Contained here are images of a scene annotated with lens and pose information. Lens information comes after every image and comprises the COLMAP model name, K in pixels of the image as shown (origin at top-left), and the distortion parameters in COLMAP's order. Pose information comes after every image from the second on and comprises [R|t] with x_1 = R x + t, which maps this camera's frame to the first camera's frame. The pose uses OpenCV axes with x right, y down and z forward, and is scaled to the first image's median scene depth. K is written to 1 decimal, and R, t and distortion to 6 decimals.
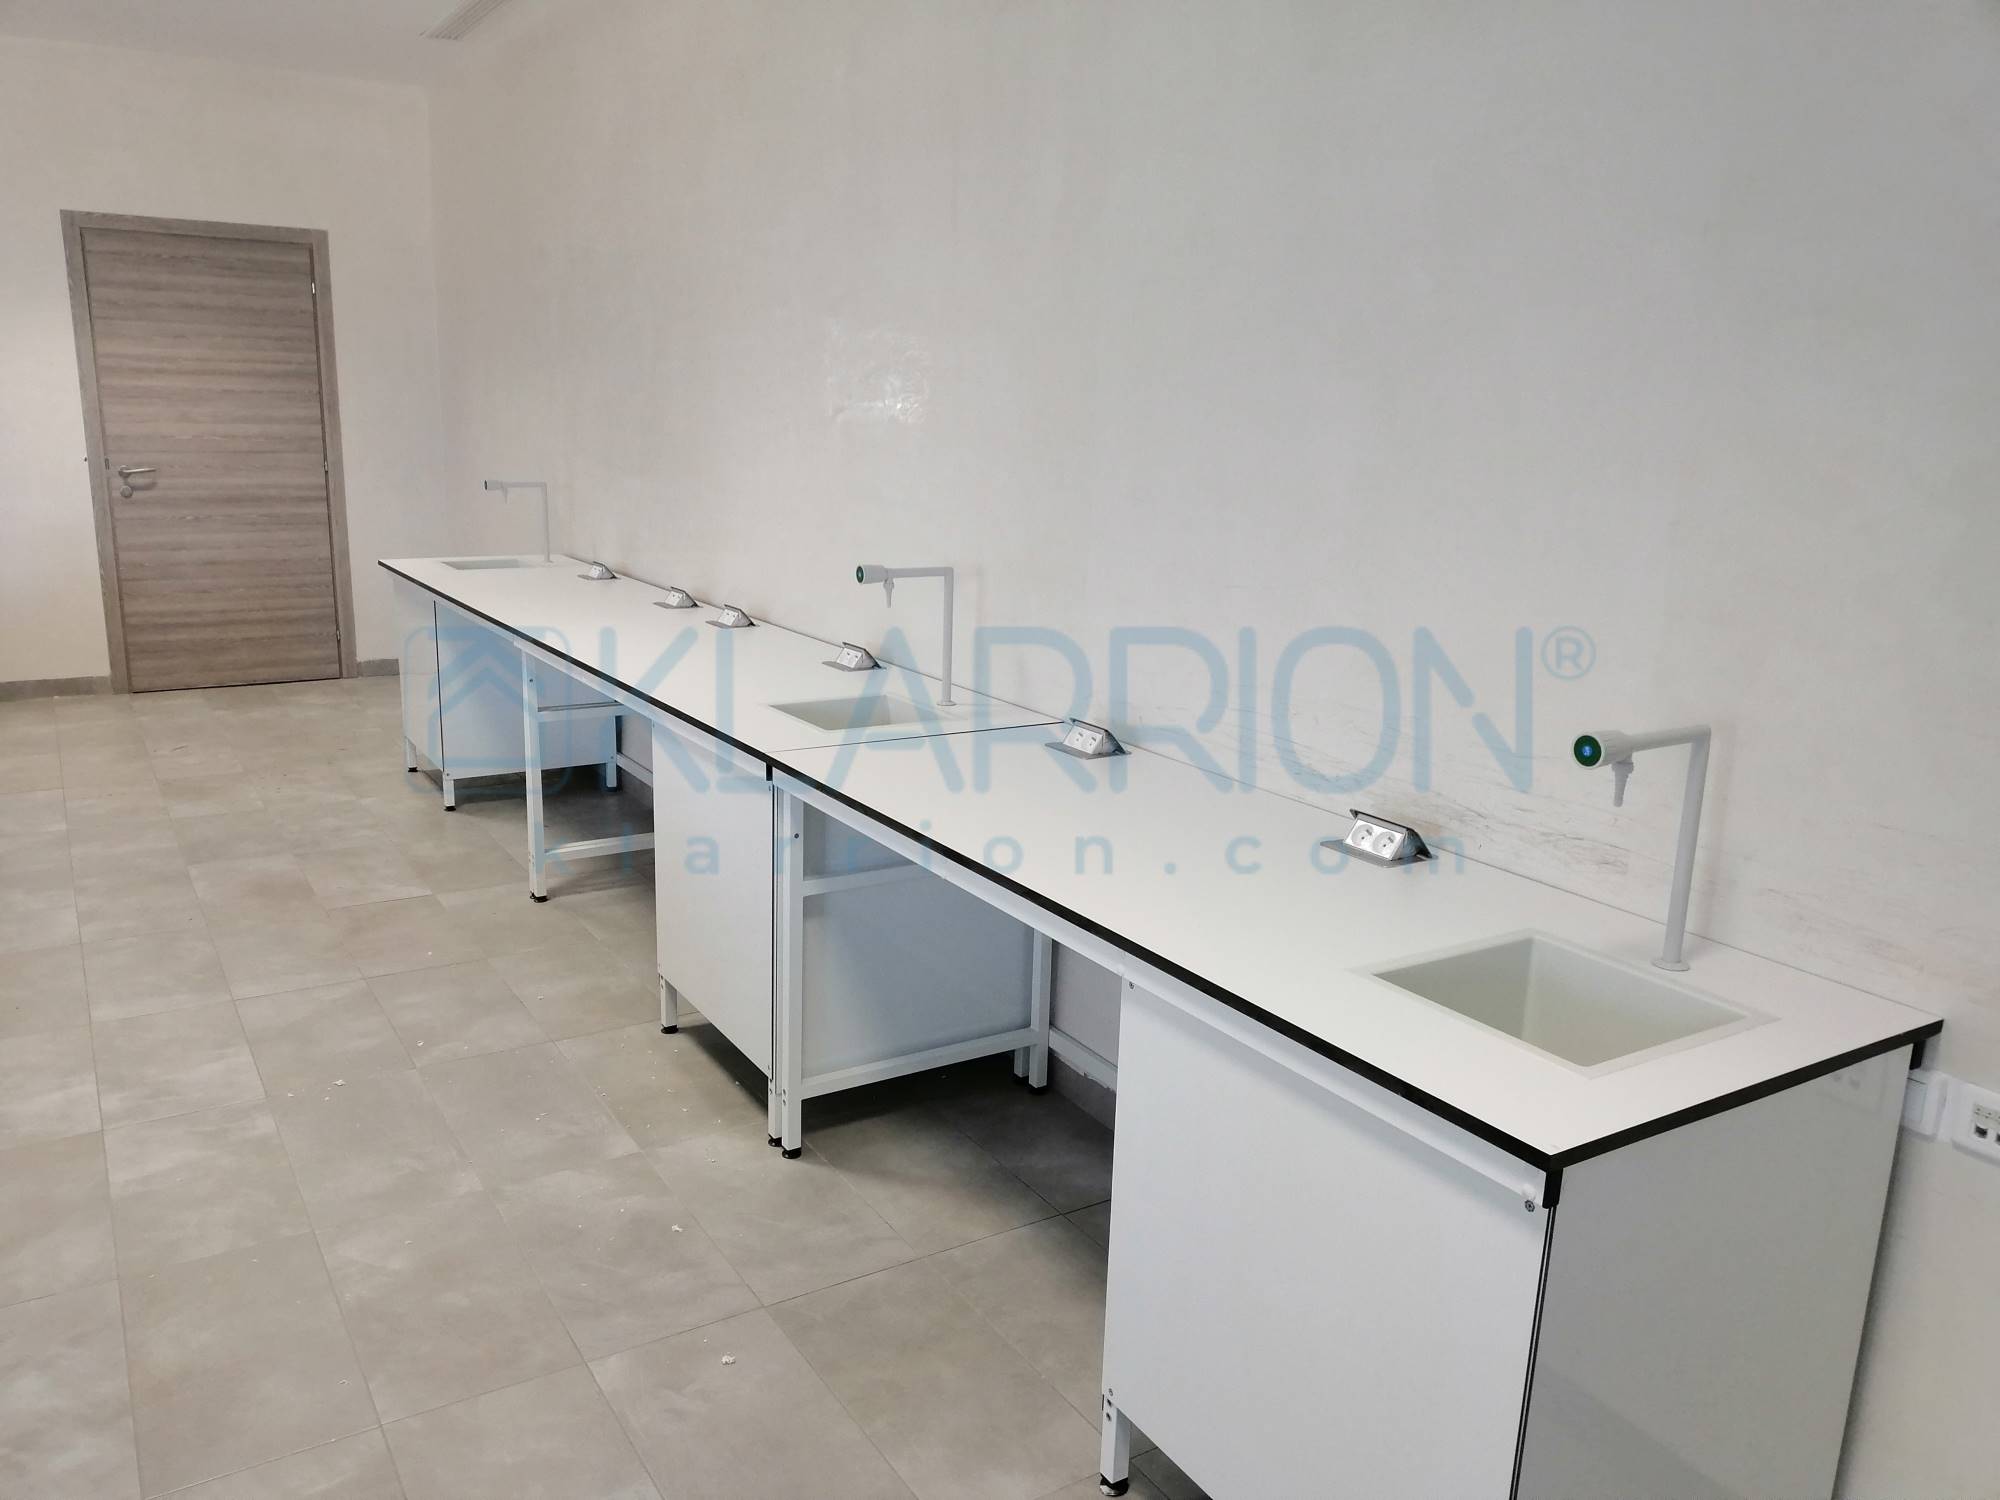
lens RADIAL K [[1528.0, 0, 1000.0], [0, 1528.0, 750.0], [0, 0, 1]] dist [0.032984, -0.042544]
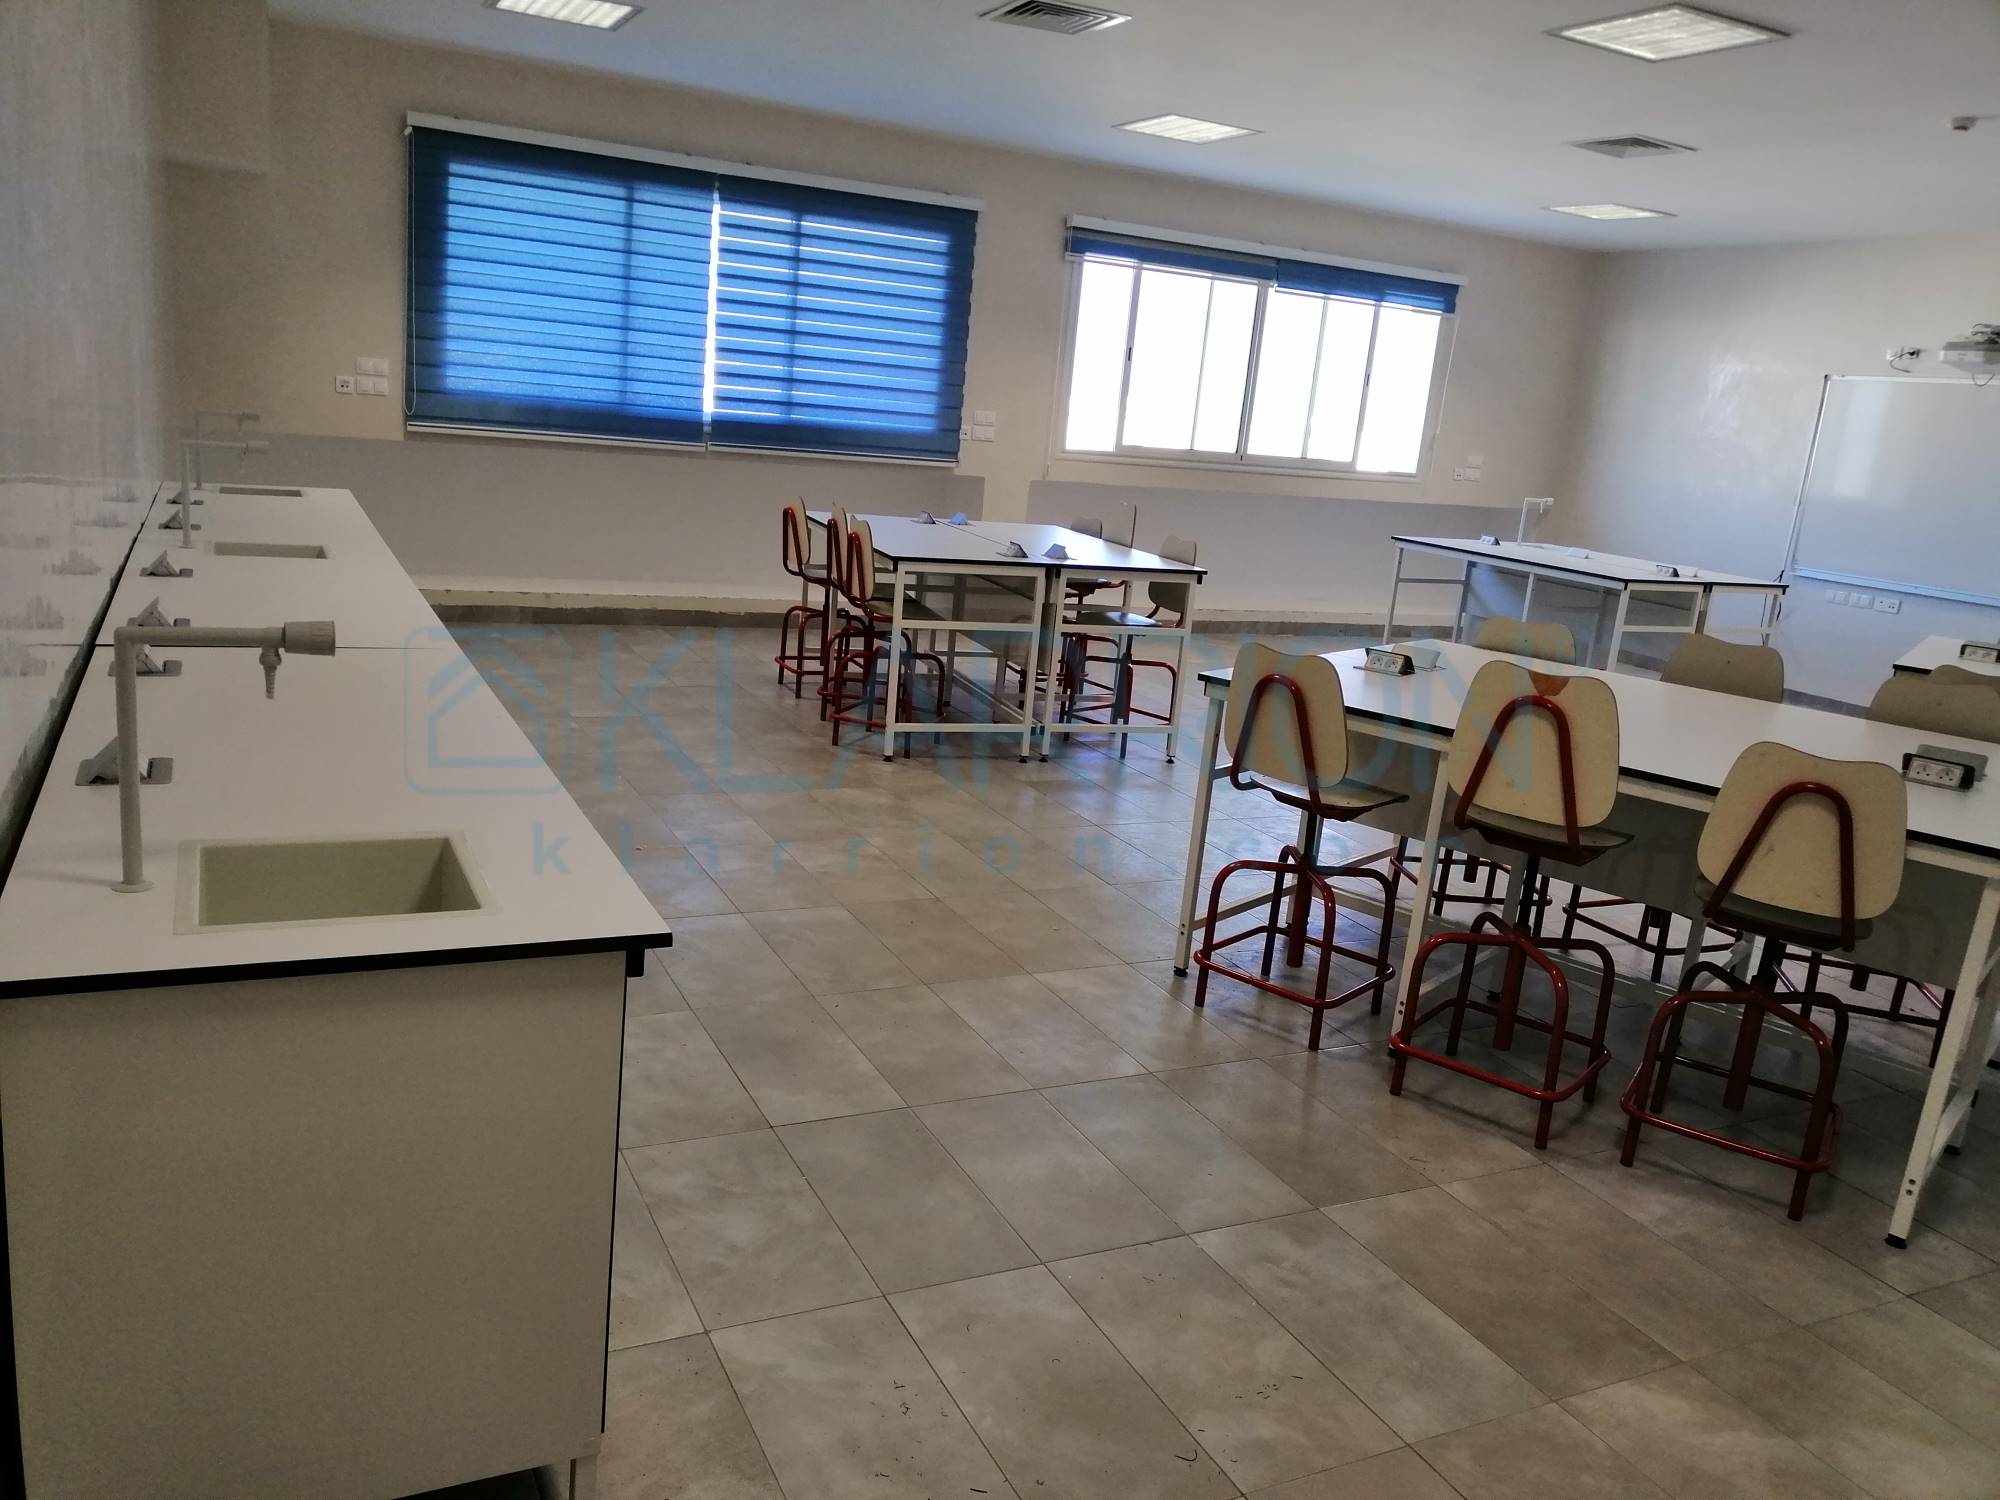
lens RADIAL K [[1528.0, 0, 1000.0], [0, 1528.0, 750.0], [0, 0, 1]] dist [0.032984, -0.042544]
pose [[-0.987694, -0.135469, 0.078159, -0.583832], [-0.088241, 0.895289, 0.436659, -0.353367], [-0.129129, 0.424389, -0.896225, 1.490426]]
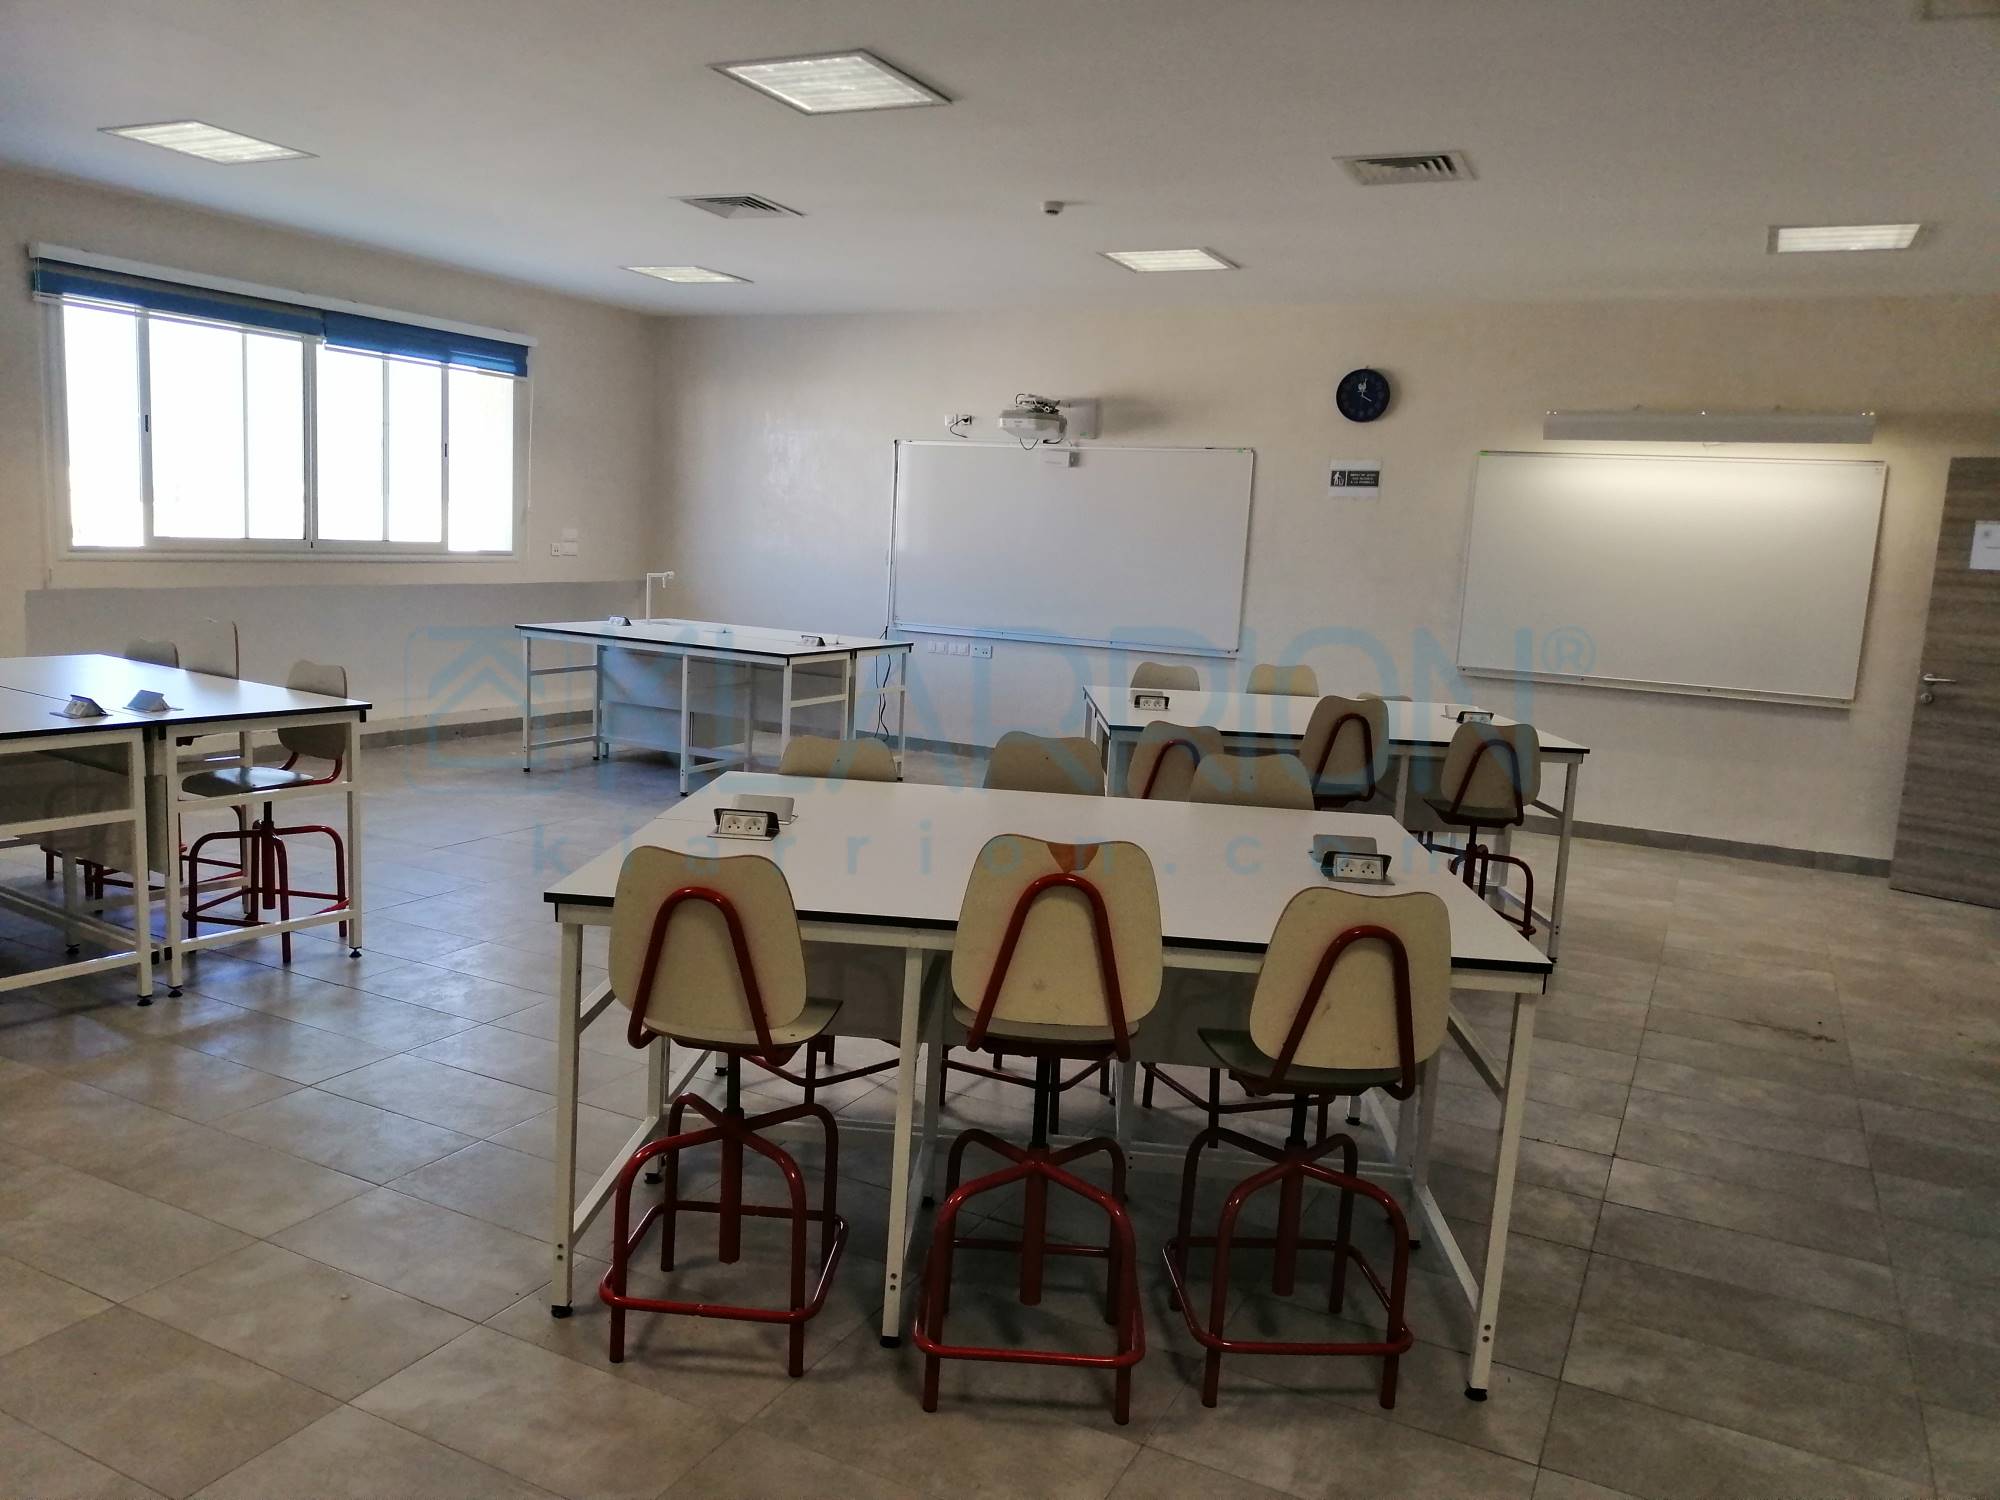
lens RADIAL K [[1509.5, 0, 1003.7], [0, 1509.5, 752.3], [0, 0, 1]] dist [-0.006612, -0.005510]
pose [[-0.854990, 0.002902, -0.518636, -0.479464], [-0.189246, 0.929292, 0.317178, -0.301817], [0.482885, 0.369334, -0.793987, 1.241815]]
